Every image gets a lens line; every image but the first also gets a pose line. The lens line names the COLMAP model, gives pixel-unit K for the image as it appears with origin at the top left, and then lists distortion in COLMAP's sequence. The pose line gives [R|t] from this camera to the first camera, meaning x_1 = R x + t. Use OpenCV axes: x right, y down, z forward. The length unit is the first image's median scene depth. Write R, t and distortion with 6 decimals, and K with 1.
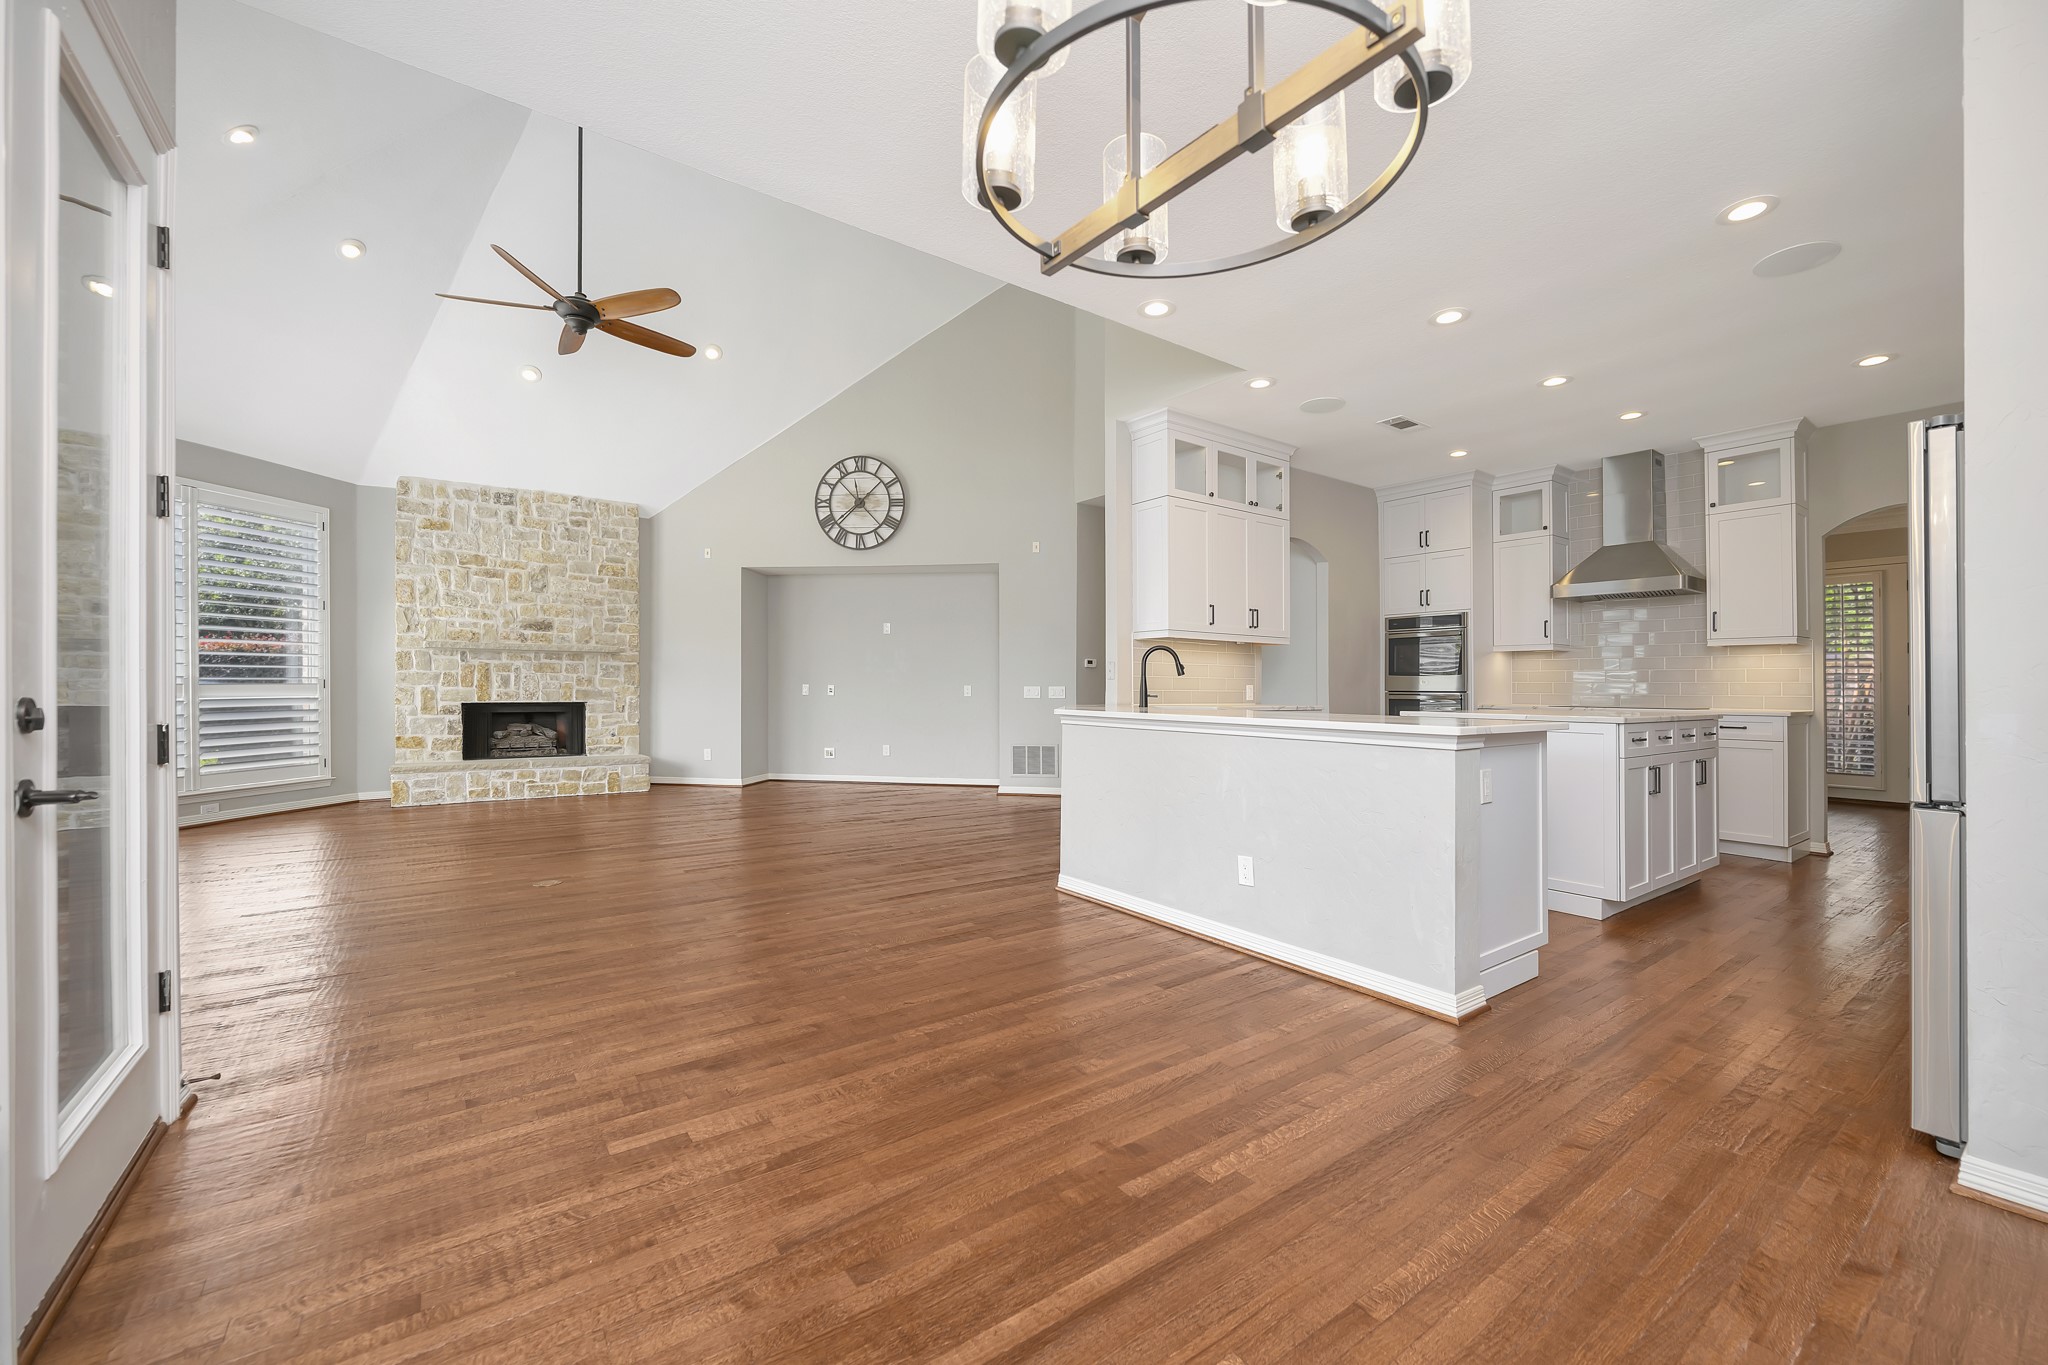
lens RADIAL K [[812.4, 0, 1015.2], [0, 812.4, 670.6], [0, 0, 1]] dist [-0.000596, -0.000432]
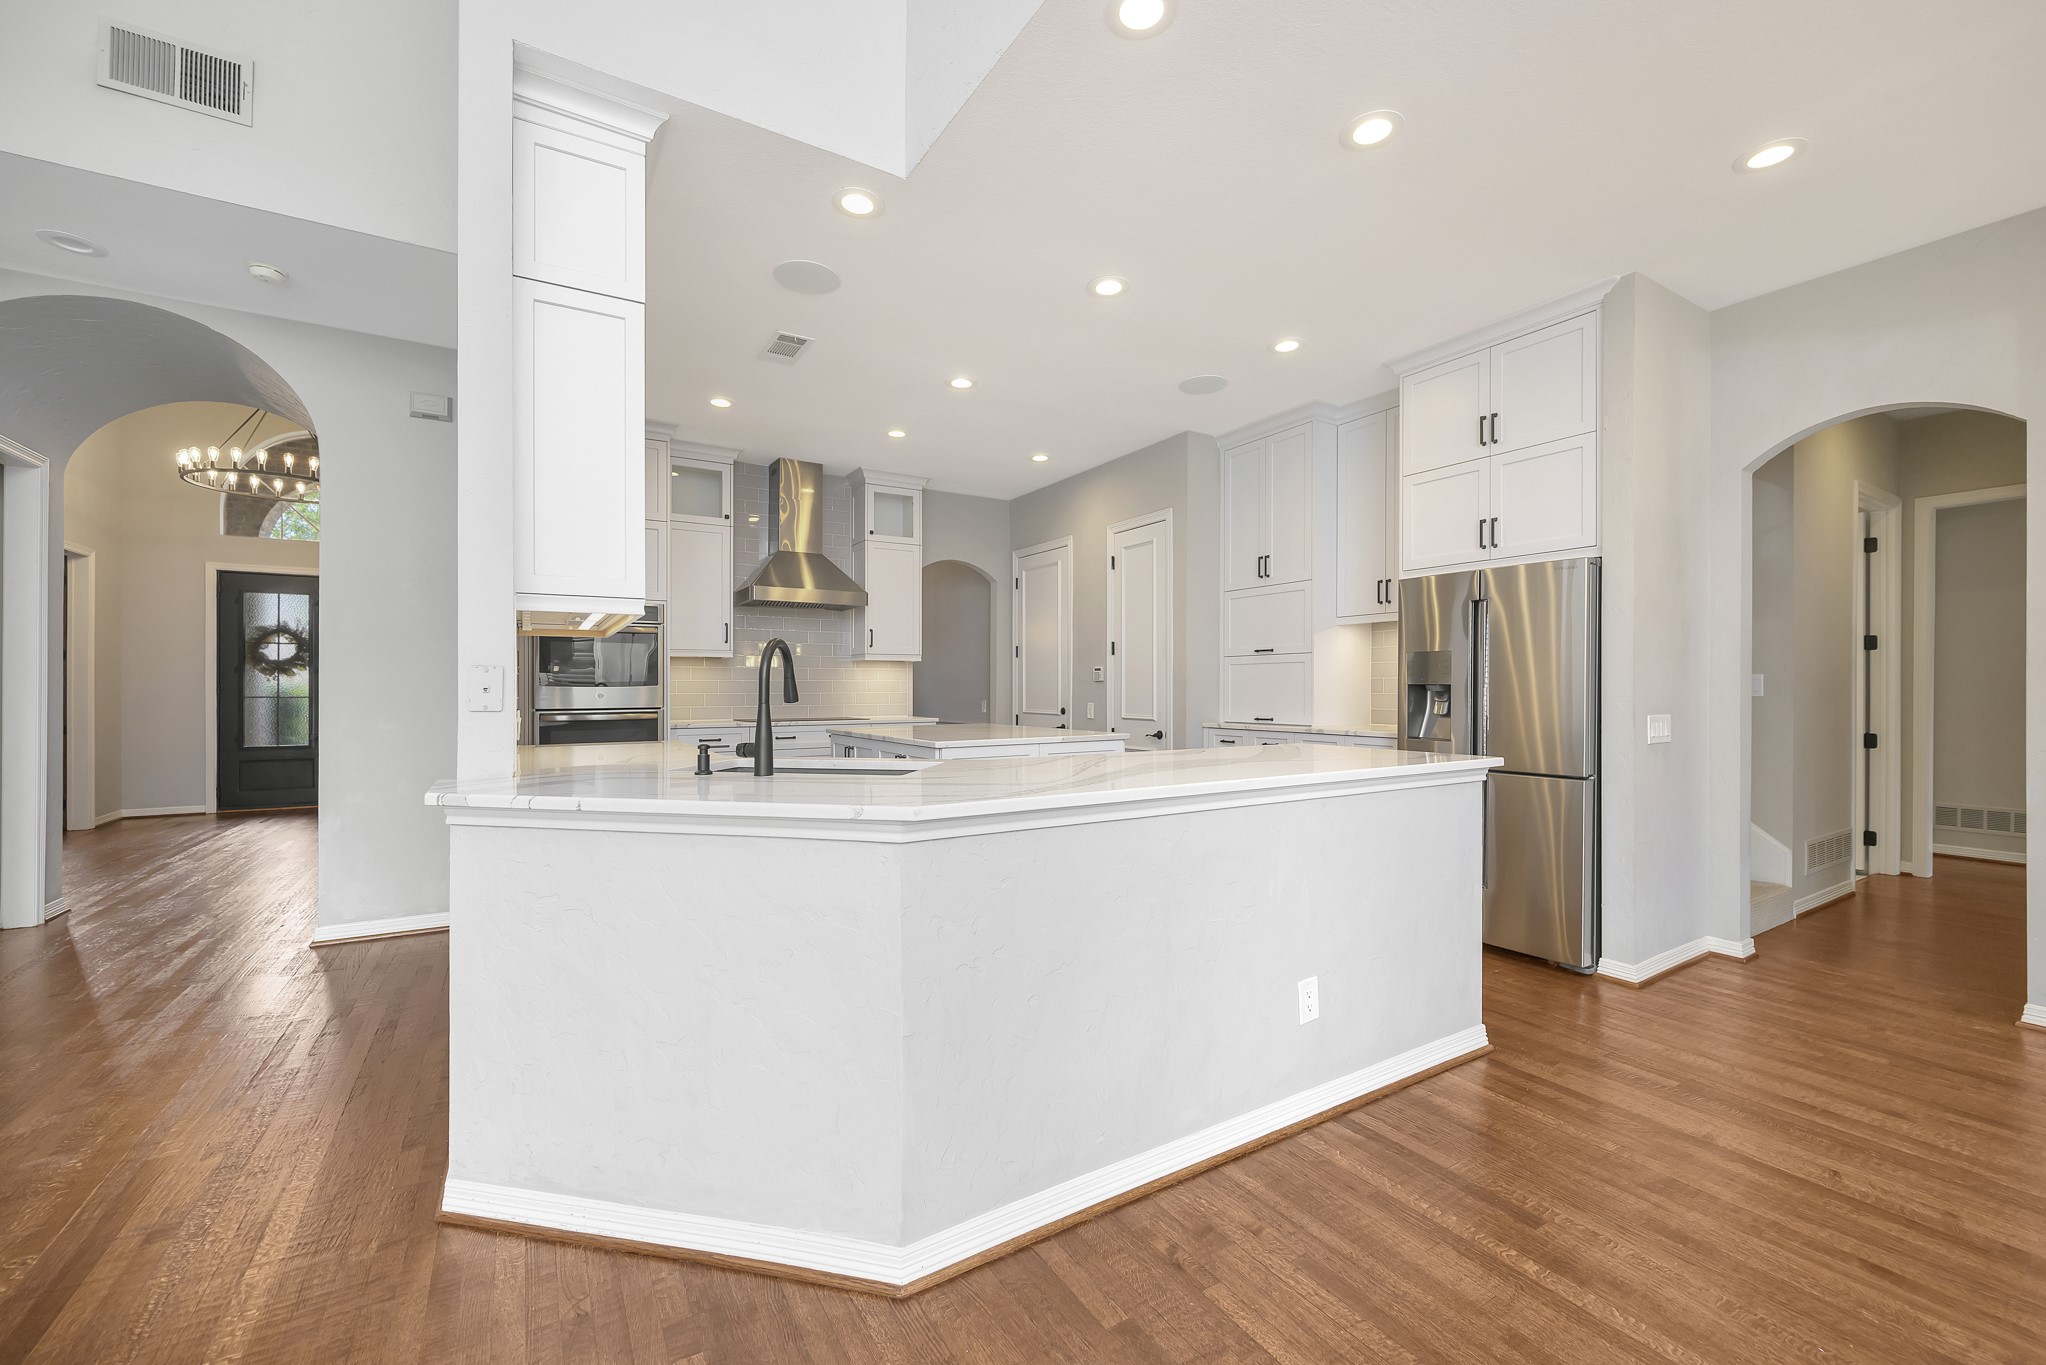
lens RADIAL K [[811.6, 0, 1035.6], [0, 811.6, 692.8], [0, 0, 1]] dist [-0.000596, -0.000432]
pose [[0.067619, -0.014651, 0.997604, -0.202418], [-0.019981, 0.999672, 0.016035, -0.007026], [-0.997511, -0.021017, 0.067304, 0.605446]]
